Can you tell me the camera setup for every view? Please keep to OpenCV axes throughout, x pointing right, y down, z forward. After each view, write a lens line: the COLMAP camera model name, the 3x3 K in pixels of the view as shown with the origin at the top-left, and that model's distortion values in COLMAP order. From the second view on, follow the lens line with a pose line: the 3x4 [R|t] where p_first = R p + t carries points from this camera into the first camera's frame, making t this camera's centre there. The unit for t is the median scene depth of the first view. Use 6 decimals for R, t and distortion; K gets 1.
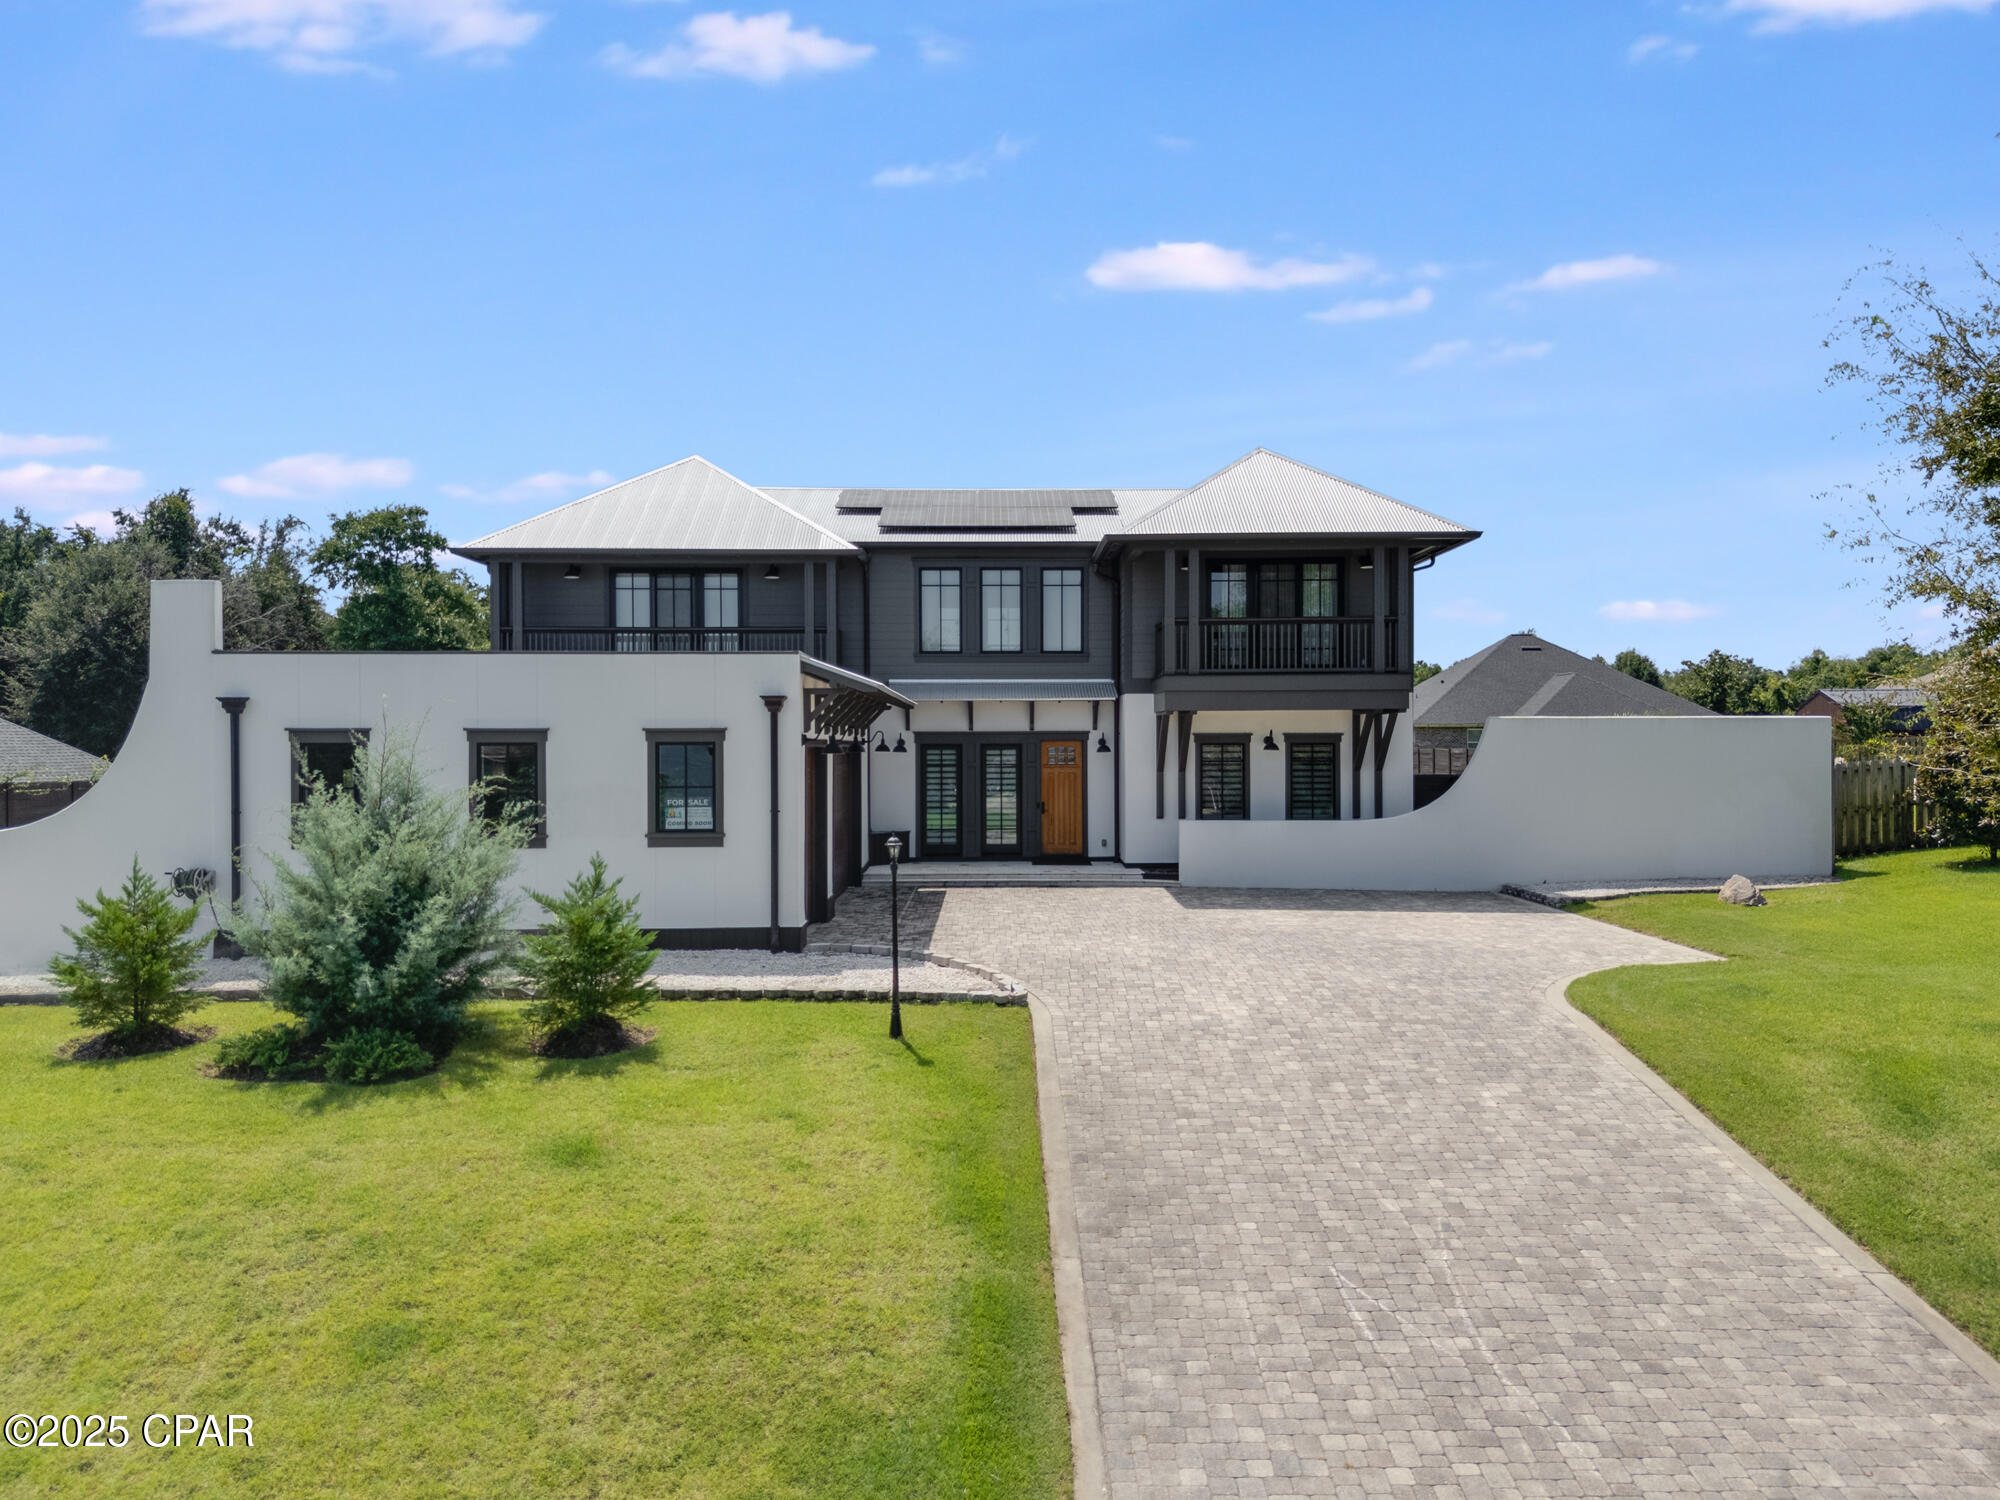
lens RADIAL K [[1505.3, 0, 1000.0], [0, 1505.3, 750.0], [0, 0, 1]] dist [0.068266, -0.072175]
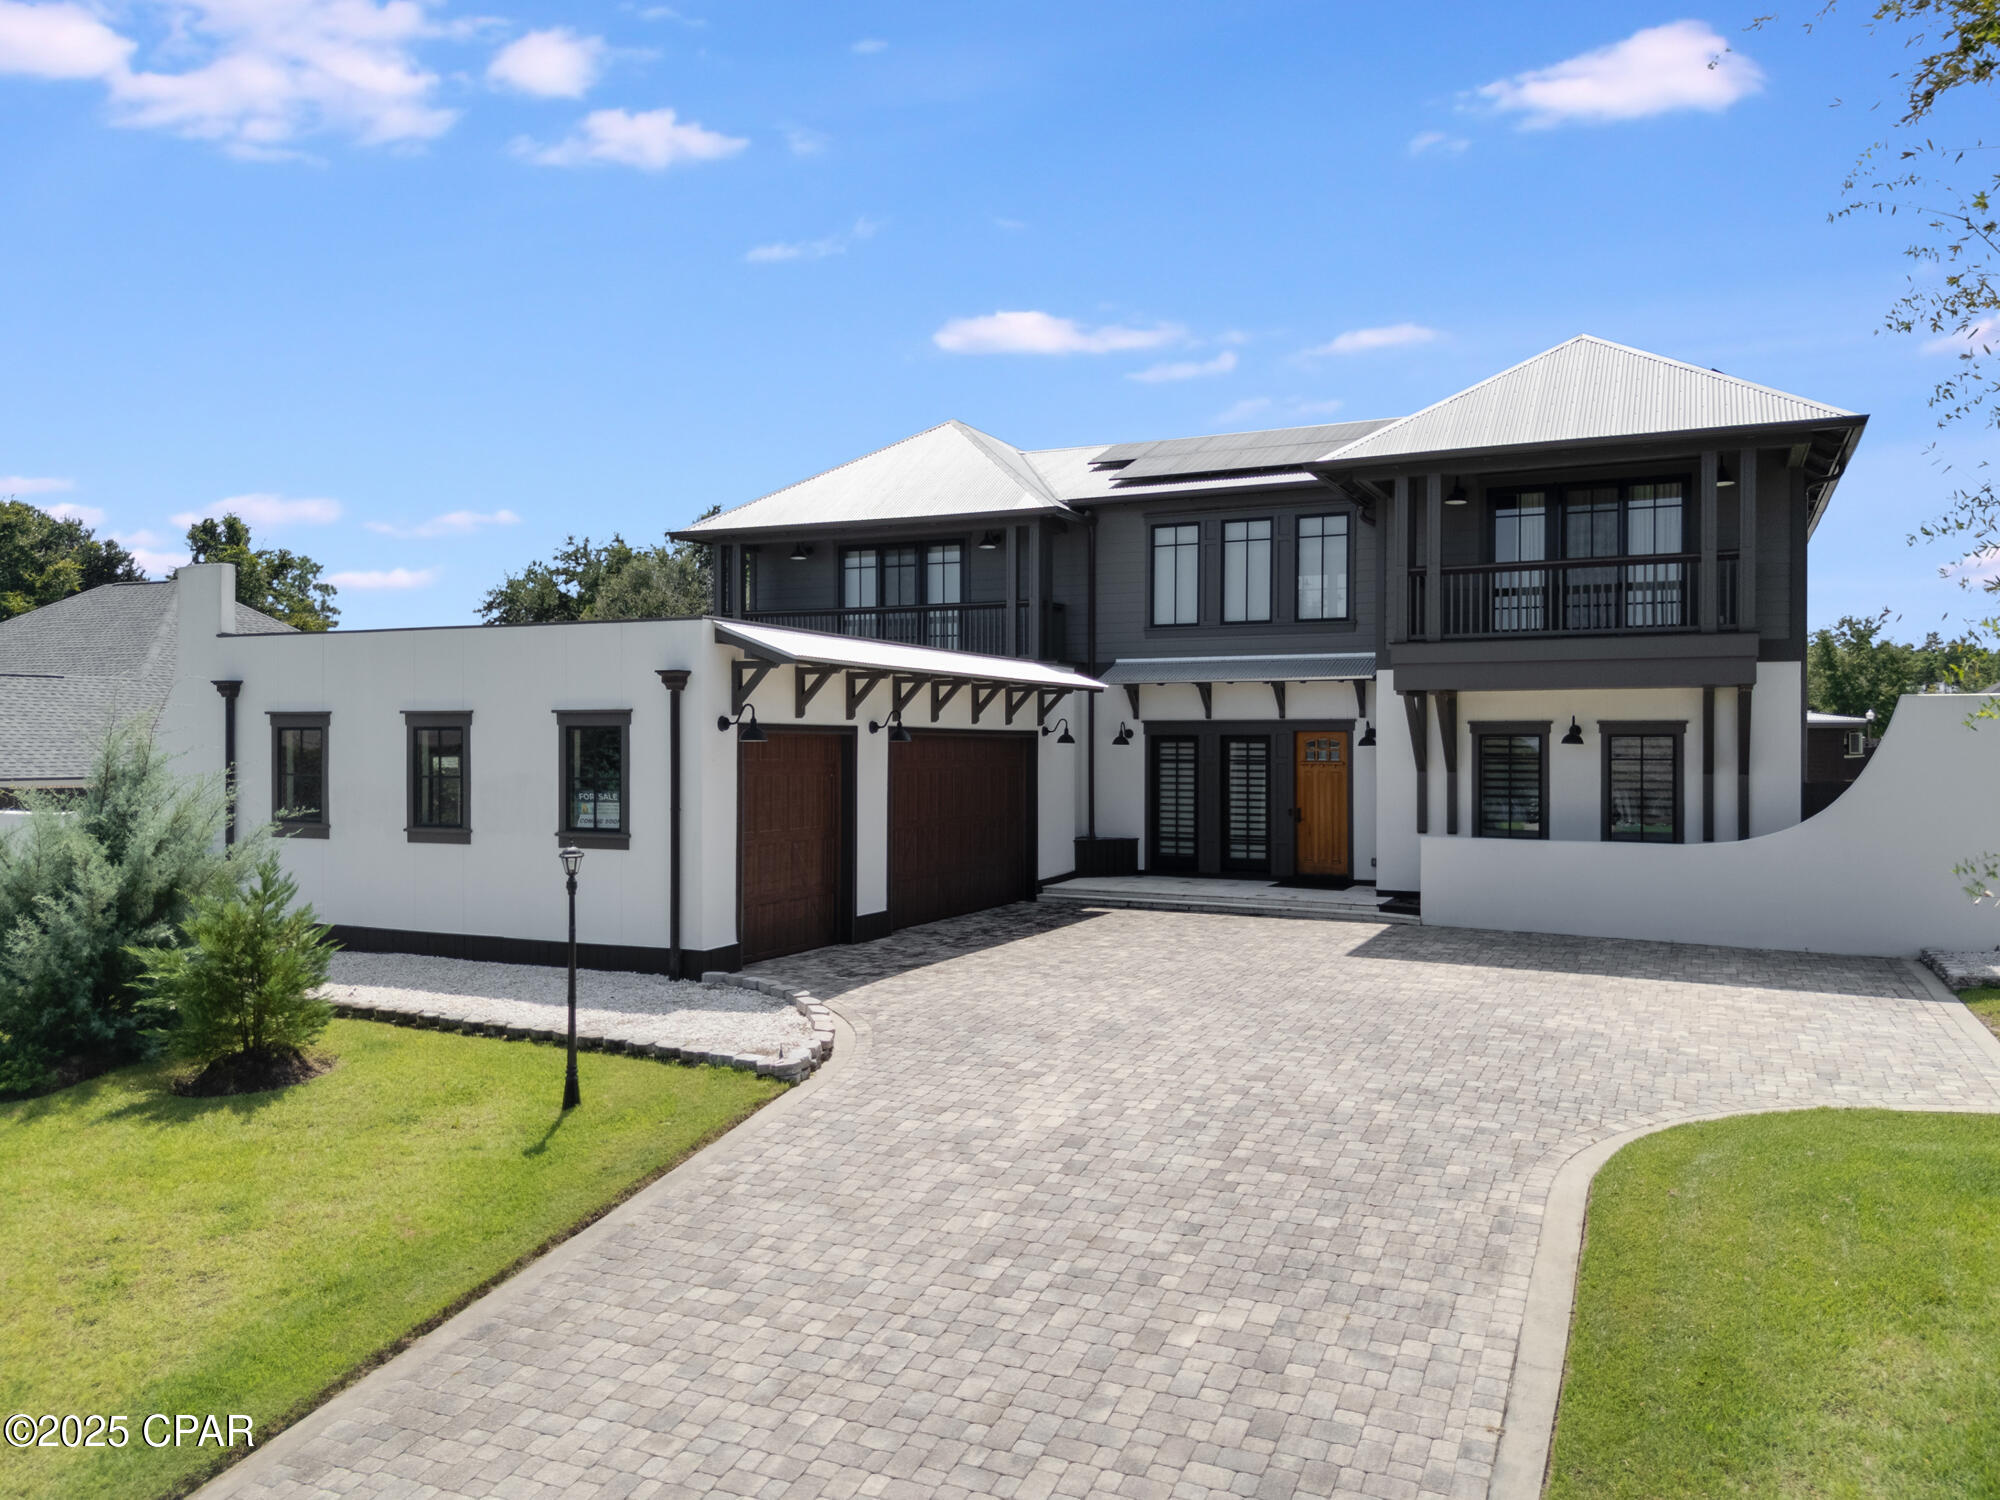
lens RADIAL K [[1505.3, 0, 1000.0], [0, 1505.3, 750.0], [0, 0, 1]] dist [0.068266, -0.072175]
pose [[0.901573, 0.005497, -0.432593, 0.235488], [-0.005713, 0.999983, 0.000802, 0.004002], [0.432590, 0.001748, 0.901589, 0.207657]]
